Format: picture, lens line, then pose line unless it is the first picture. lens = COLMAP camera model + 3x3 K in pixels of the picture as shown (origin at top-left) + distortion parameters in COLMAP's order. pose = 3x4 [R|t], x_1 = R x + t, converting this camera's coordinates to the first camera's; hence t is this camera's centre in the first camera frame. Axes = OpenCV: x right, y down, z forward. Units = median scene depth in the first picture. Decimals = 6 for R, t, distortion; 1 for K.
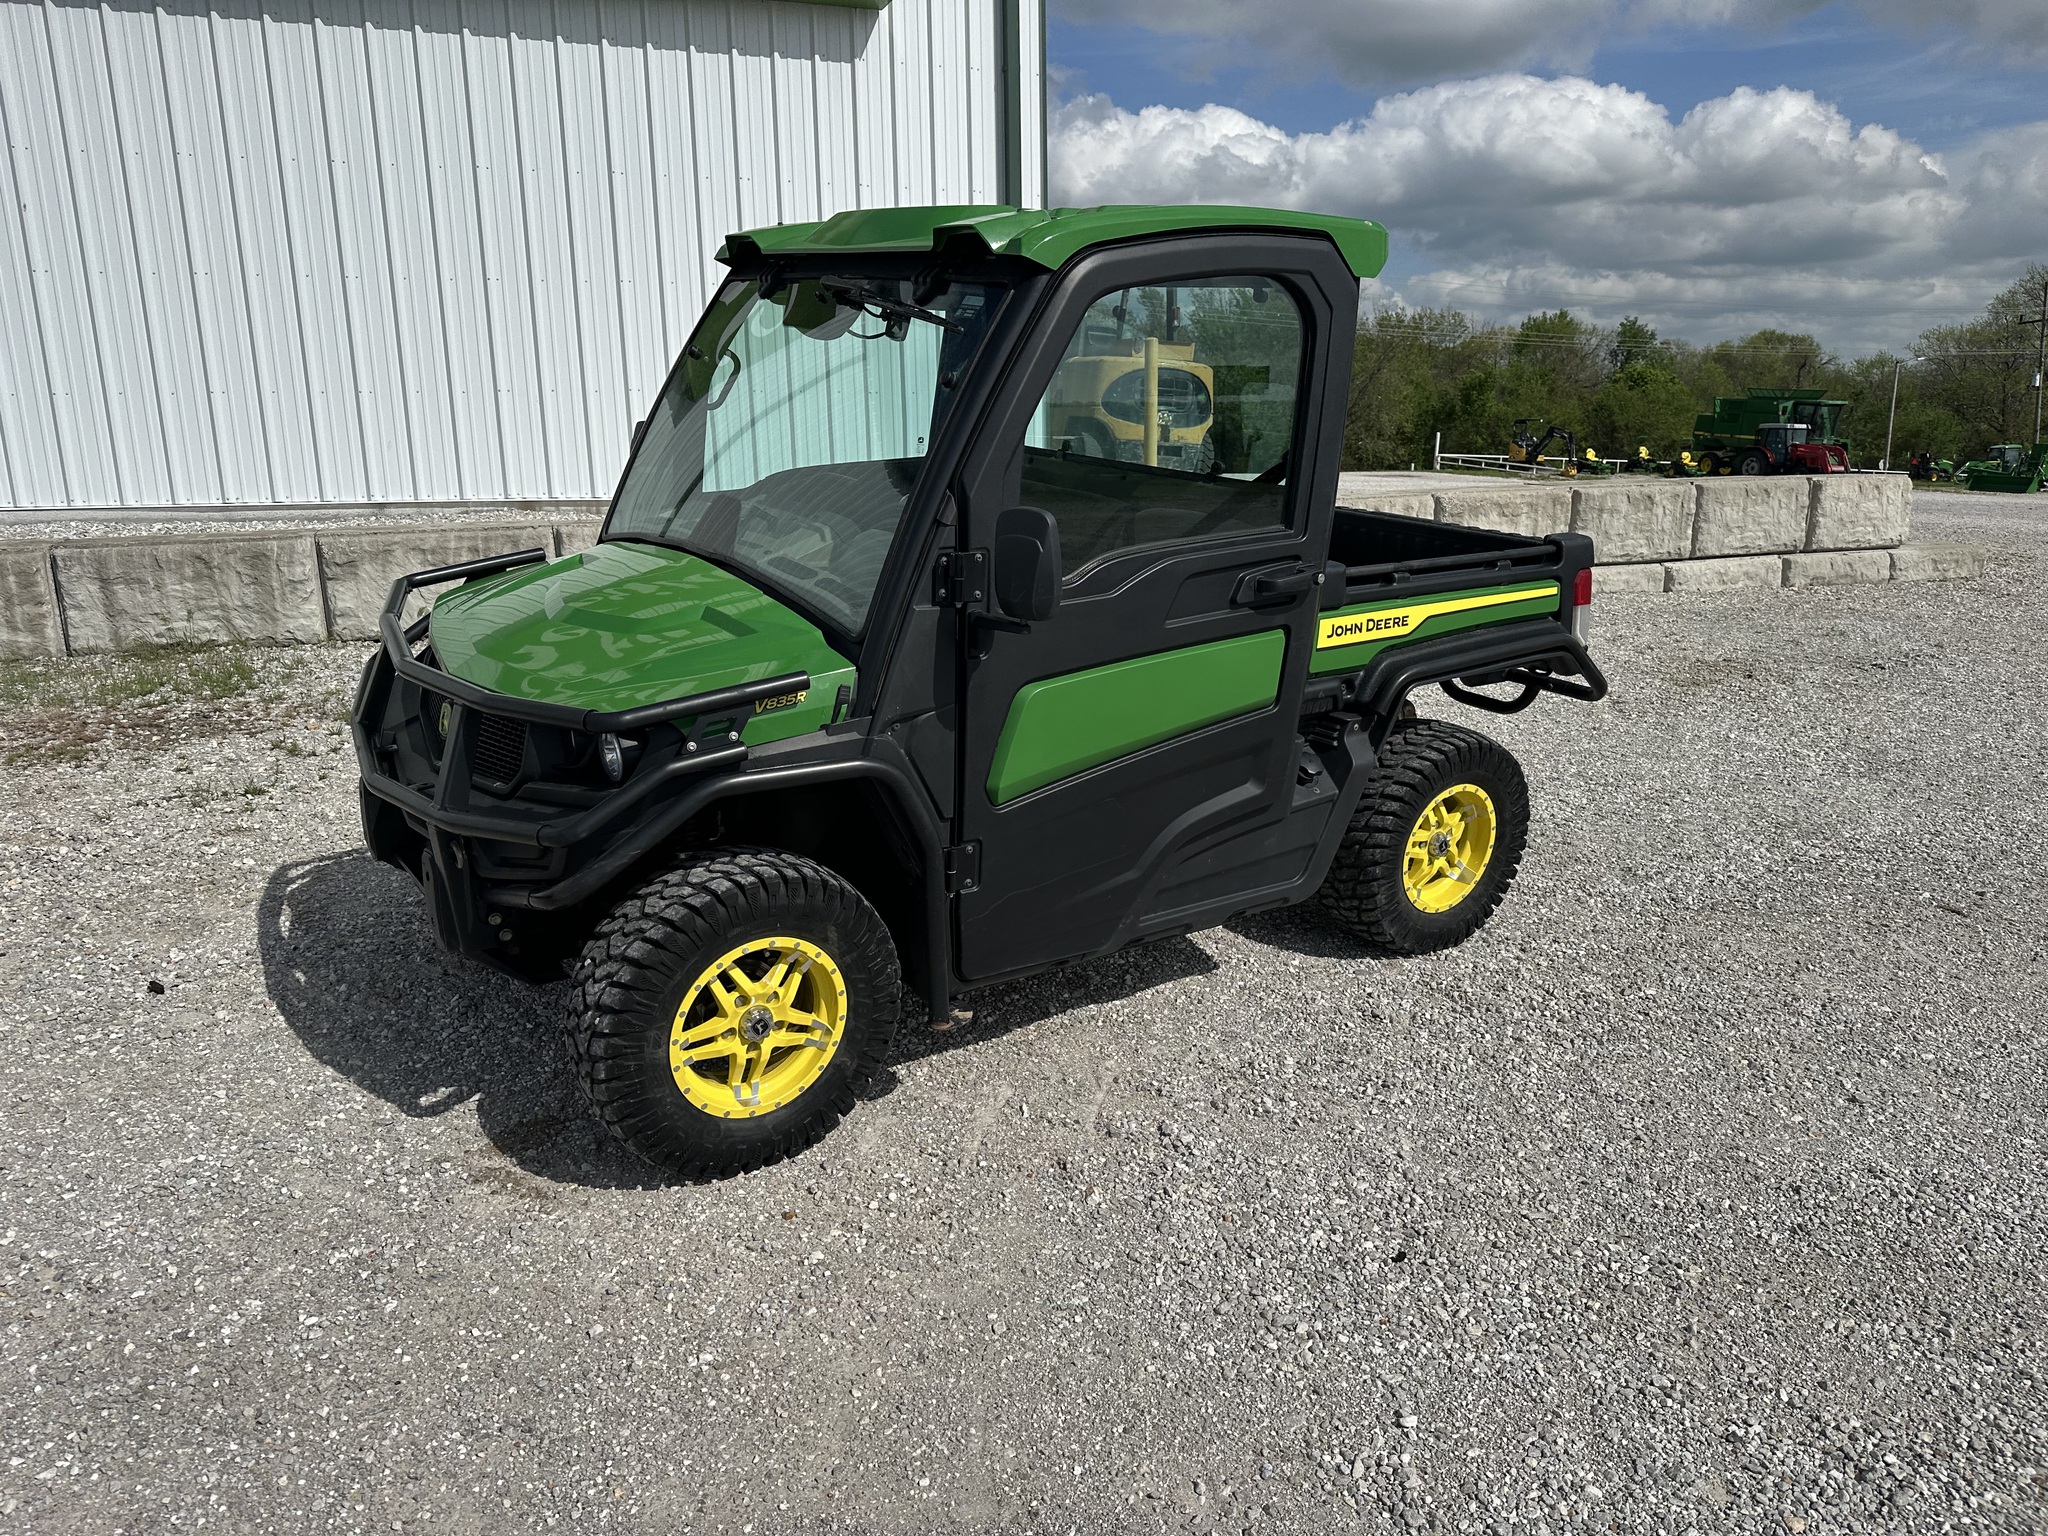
lens RADIAL K [[1440.9, 0, 1018.9], [0, 1440.9, 776.8], [0, 0, 1]] dist [0.014185, -0.021020]
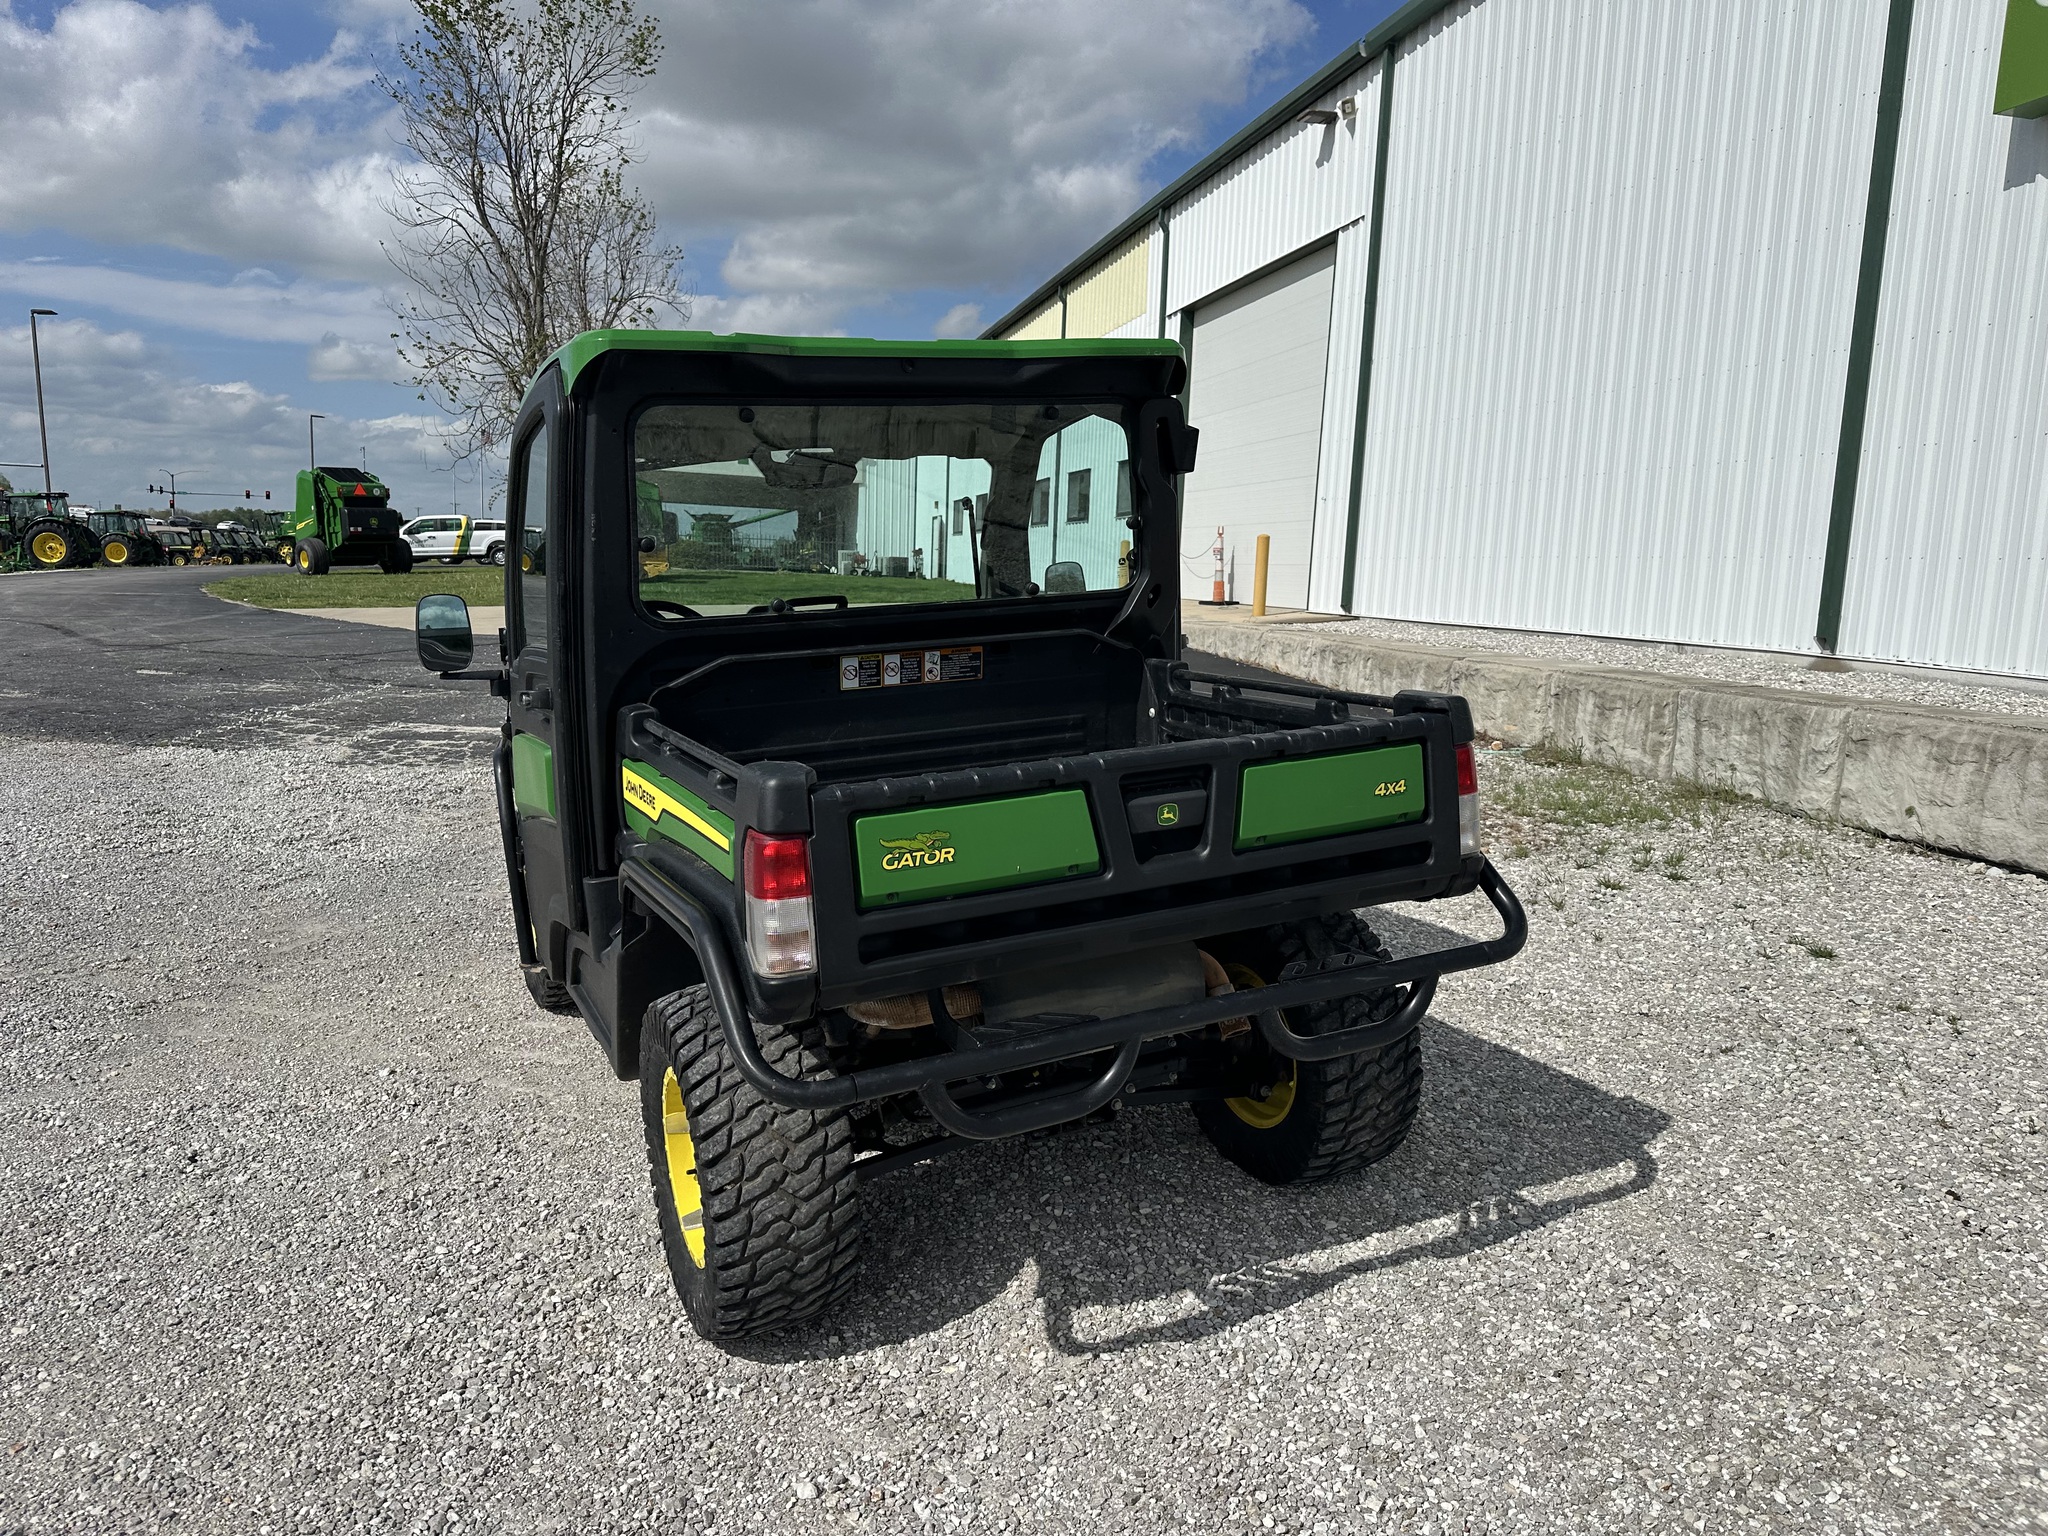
lens RADIAL K [[1438.4, 0, 1016.3], [0, 1438.4, 777.5], [0, 0, 1]] dist [0.019868, -0.026127]
pose [[-0.156766, 0.150200, -0.976148, 1.126728], [-0.268566, 0.944641, 0.188483, -0.363169], [0.950419, 0.291708, -0.107749, 1.438685]]
